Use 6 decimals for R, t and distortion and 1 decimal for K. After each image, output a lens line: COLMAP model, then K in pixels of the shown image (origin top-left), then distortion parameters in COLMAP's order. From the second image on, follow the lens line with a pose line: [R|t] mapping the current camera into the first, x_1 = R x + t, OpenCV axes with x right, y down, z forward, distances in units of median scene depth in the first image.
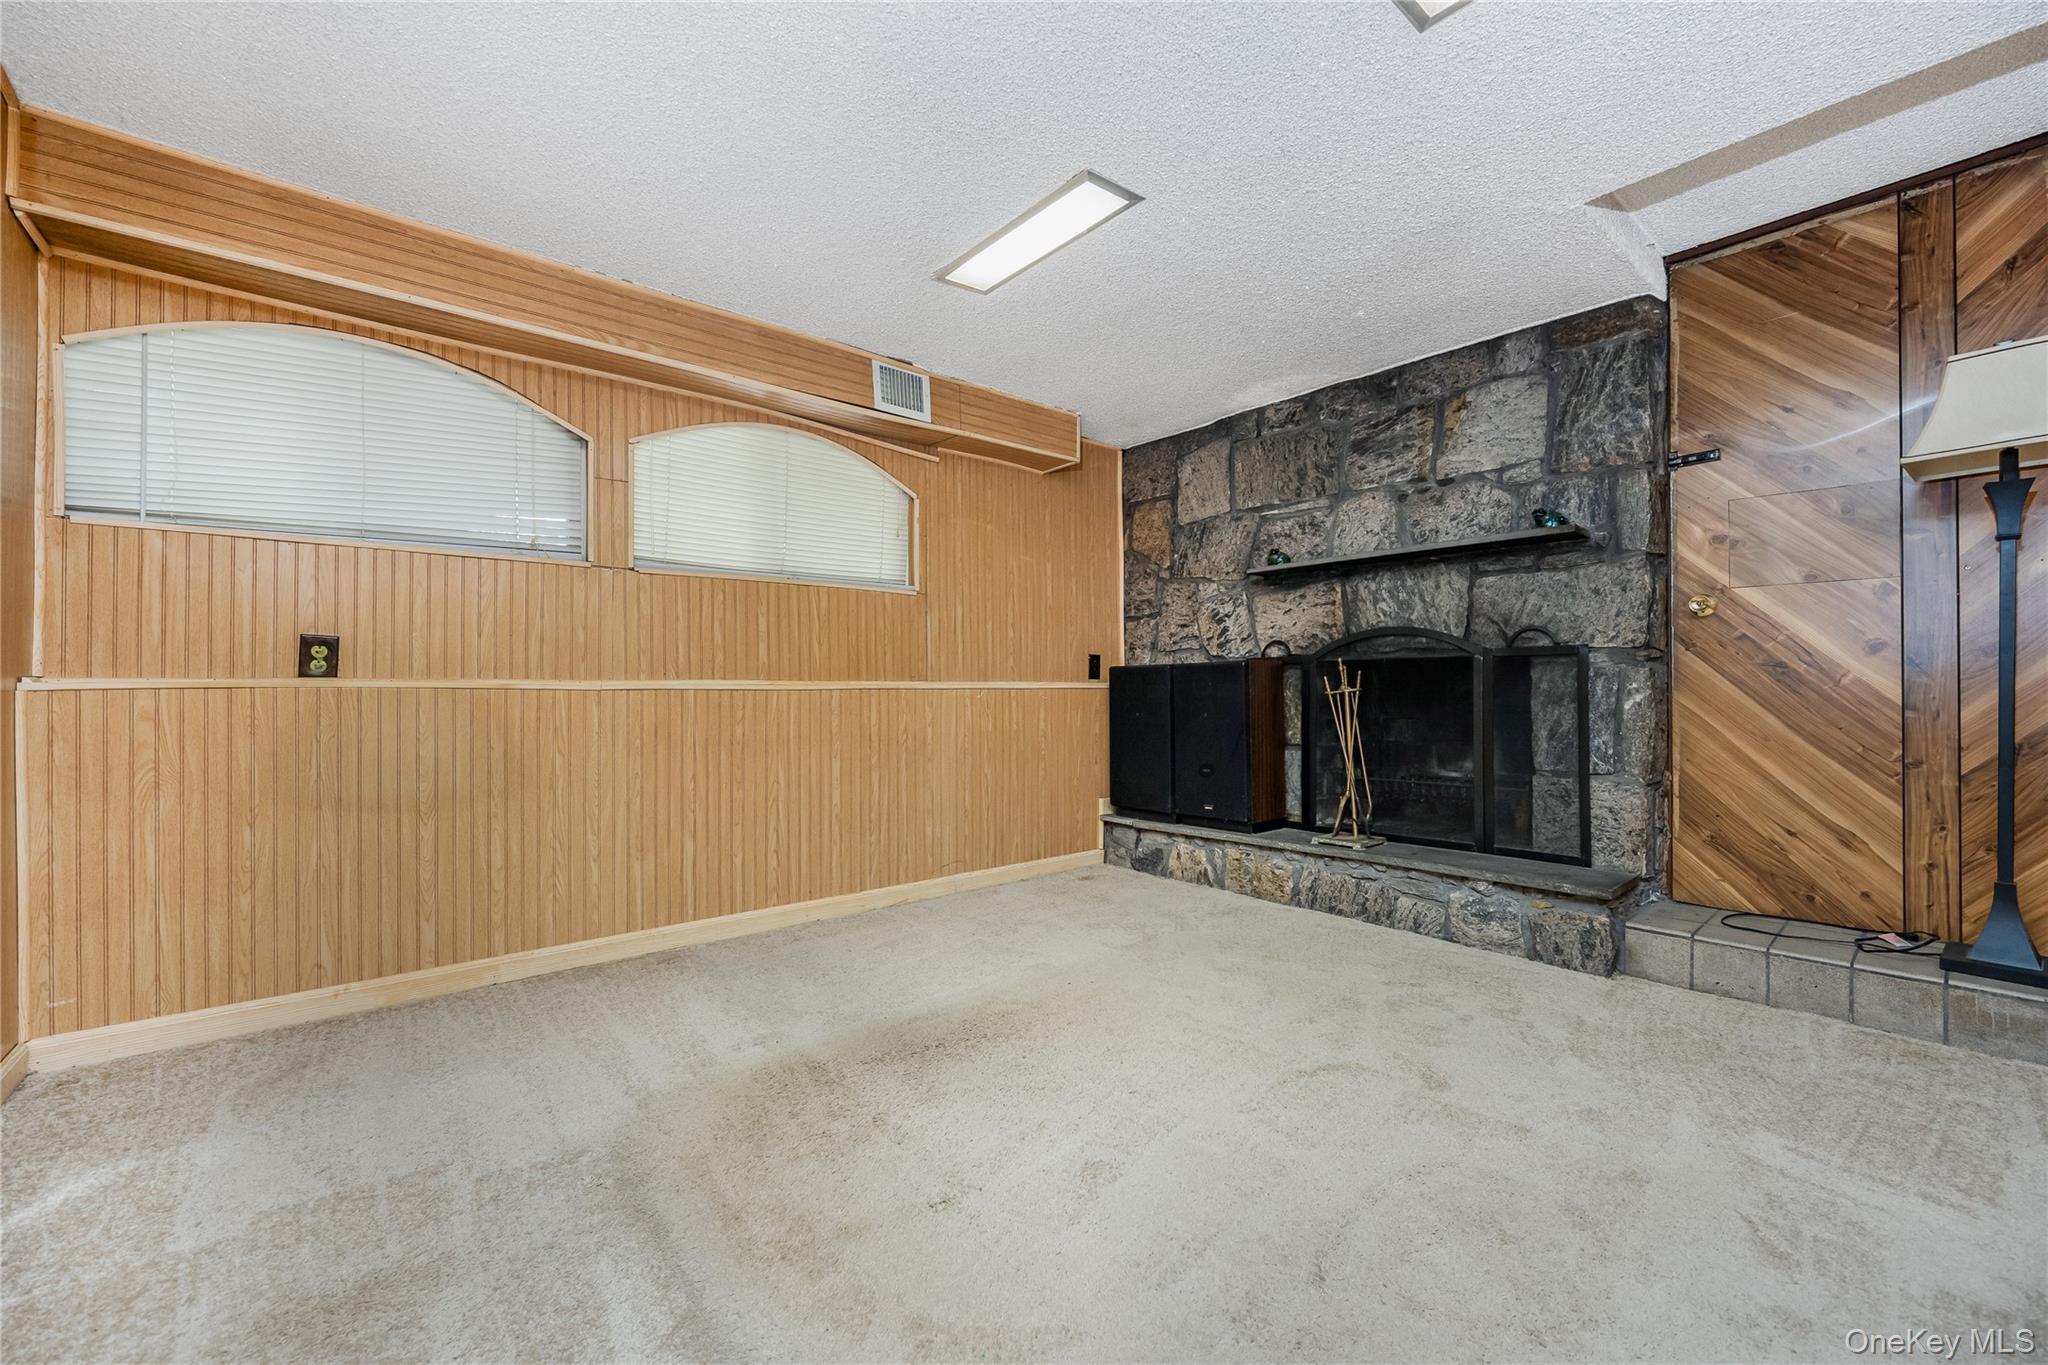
lens RADIAL K [[837.3, 0, 1025.3], [0, 837.3, 686.5], [0, 0, 1]] dist [0.002028, -0.000379]
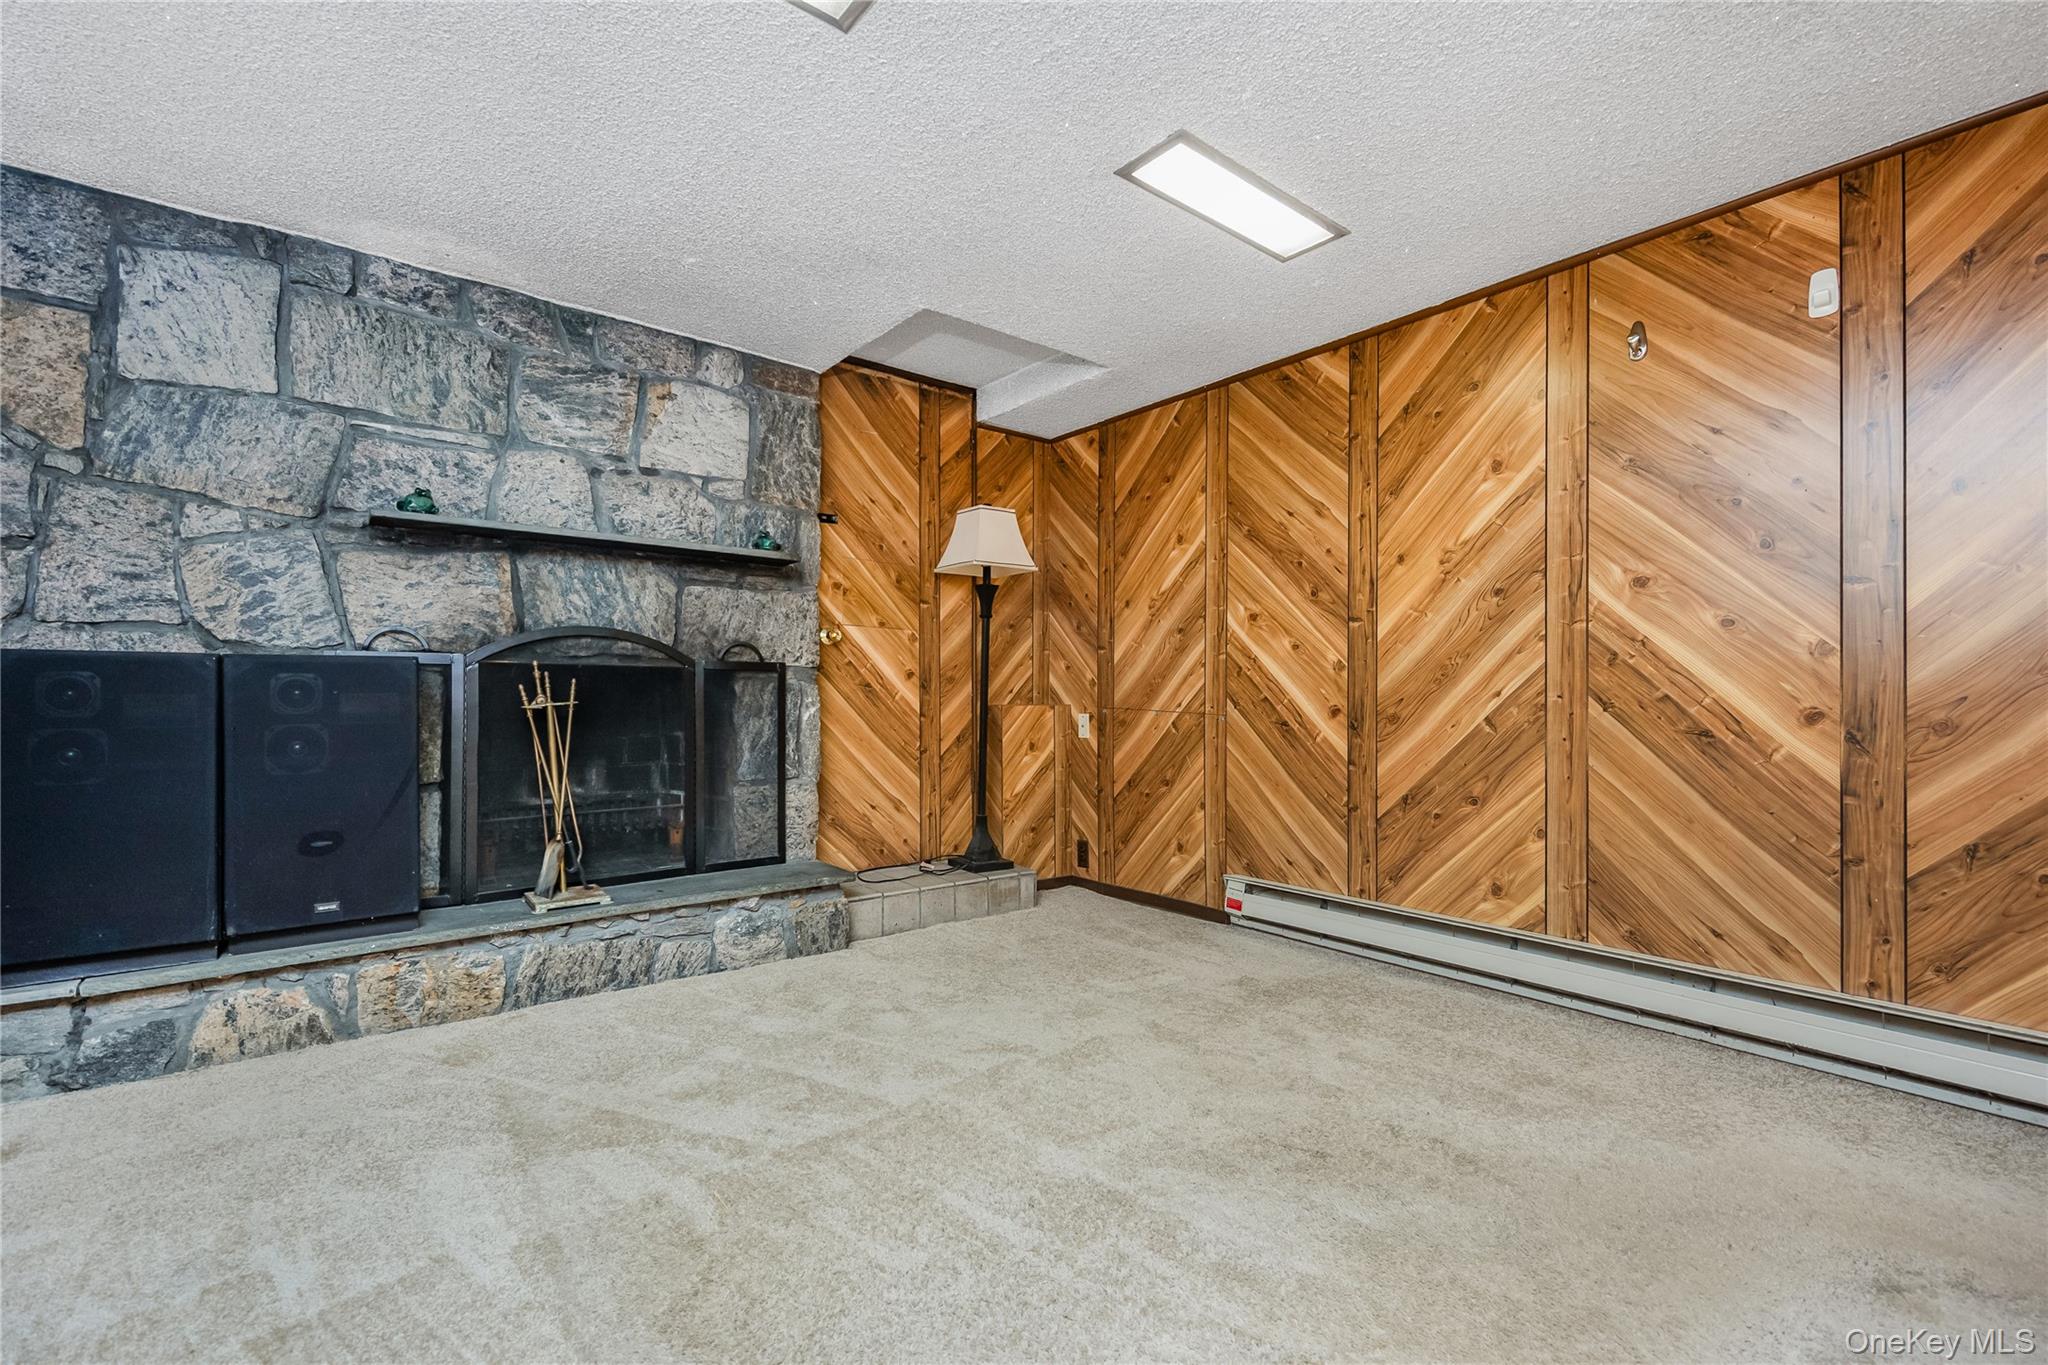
lens RADIAL K [[850.7, 0, 1008.7], [0, 850.7, 696.4], [0, 0, 1]] dist [0.003714, 0.000067]
pose [[0.053875, 0.009514, 0.998502, -0.396652], [-0.005484, 0.999942, -0.009231, 0.003143], [-0.998533, -0.004978, 0.053924, 0.580945]]
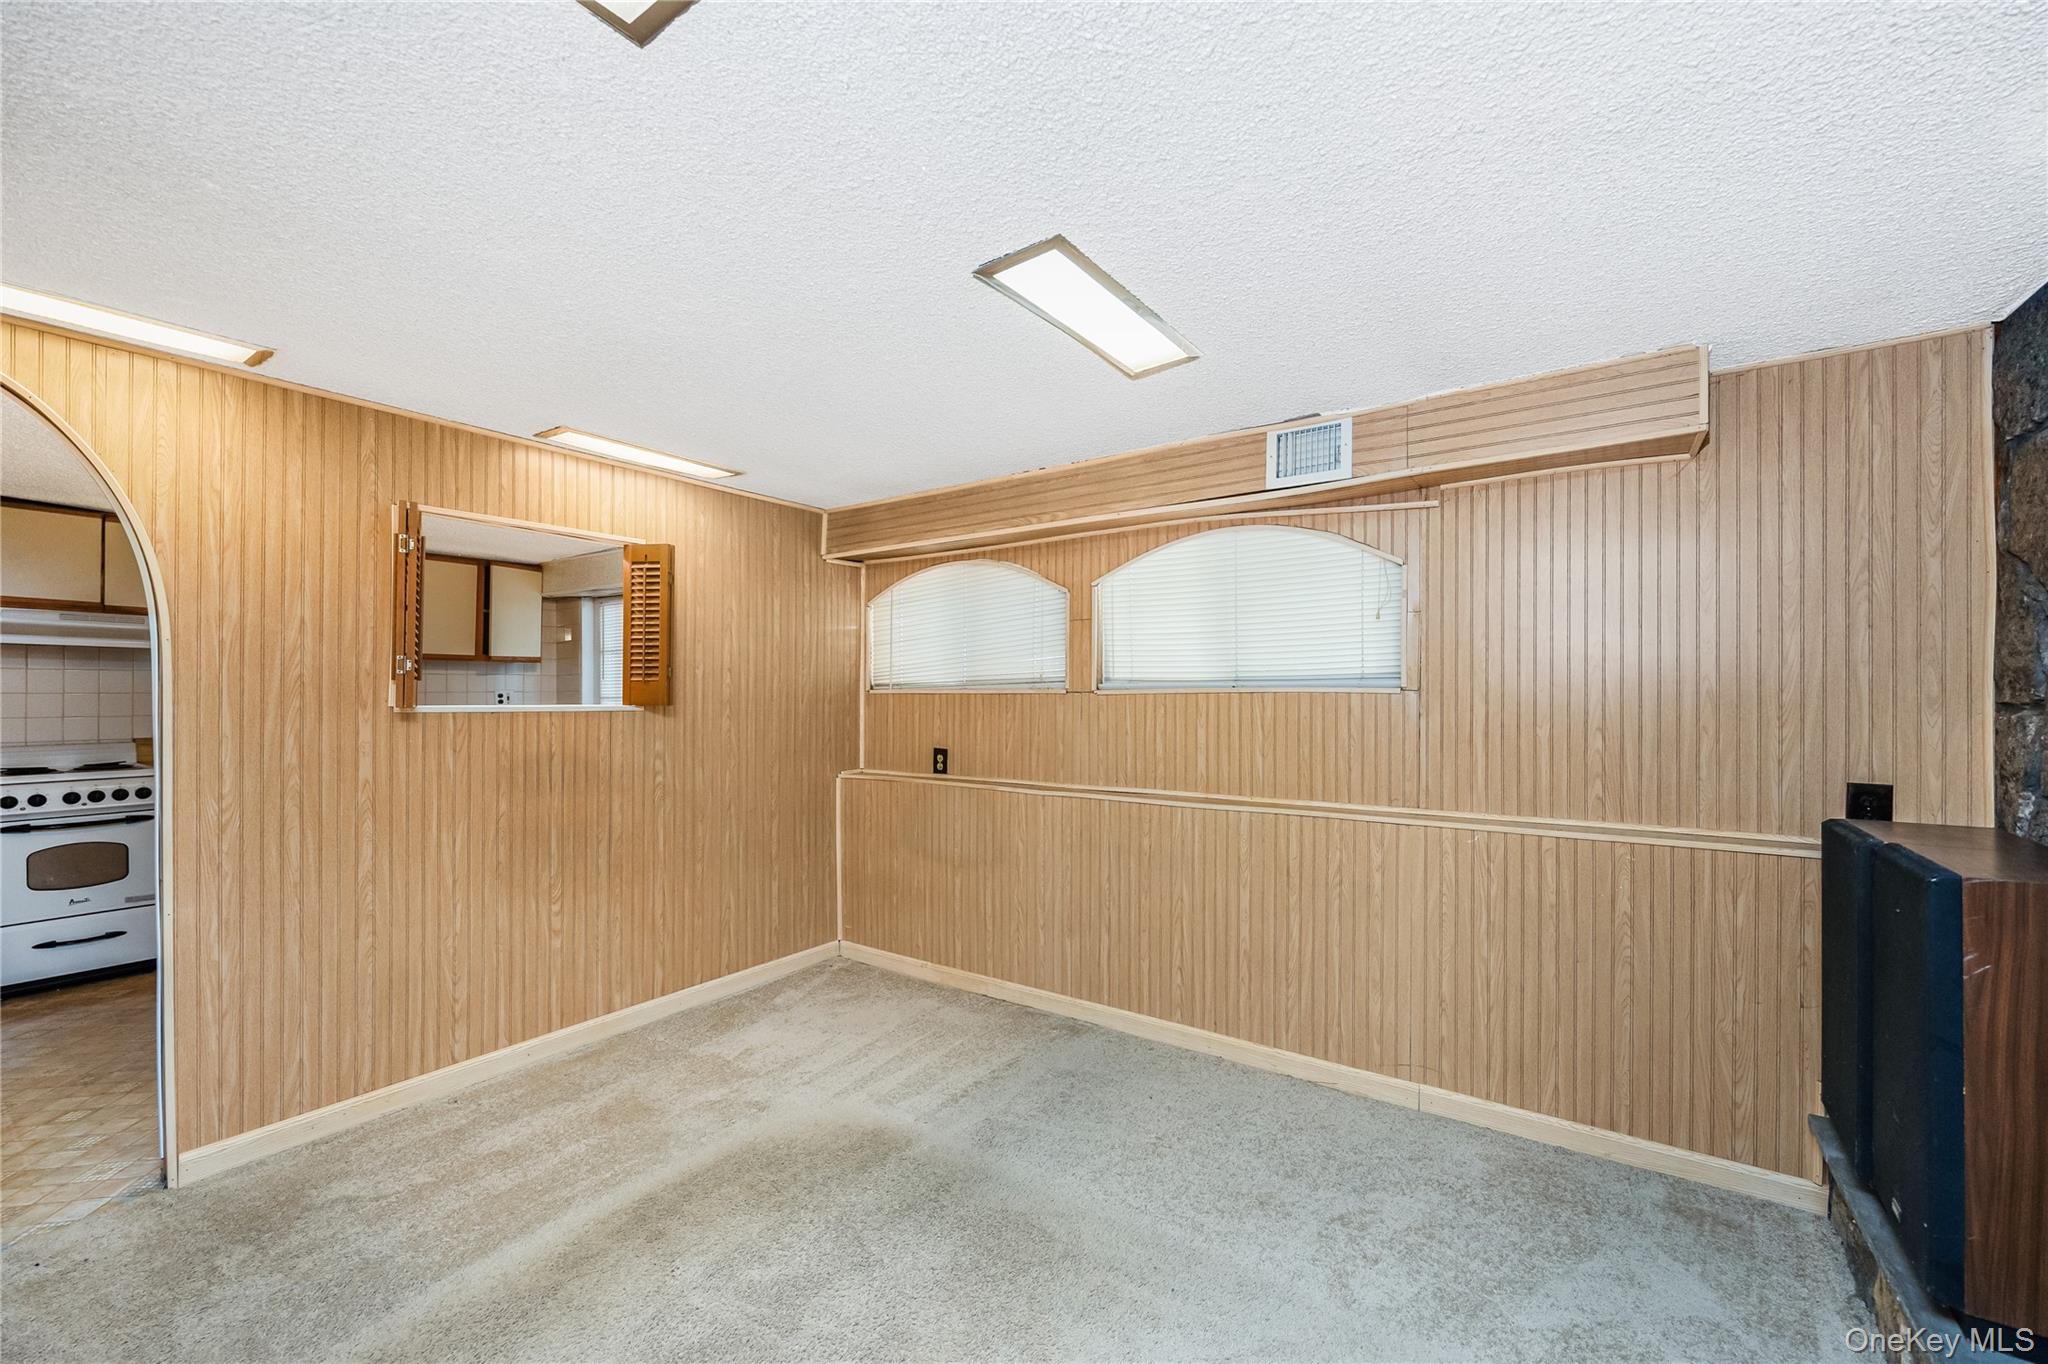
lens RADIAL K [[837.3, 0, 1038.8], [0, 837.3, 693.0], [0, 0, 1]] dist [0.002028, -0.000379]
pose [[0.244147, 0.004502, -0.969728, 0.608379], [0.003546, 0.999978, 0.005535, -0.133154], [0.969732, -0.004790, 0.244125, 0.579730]]
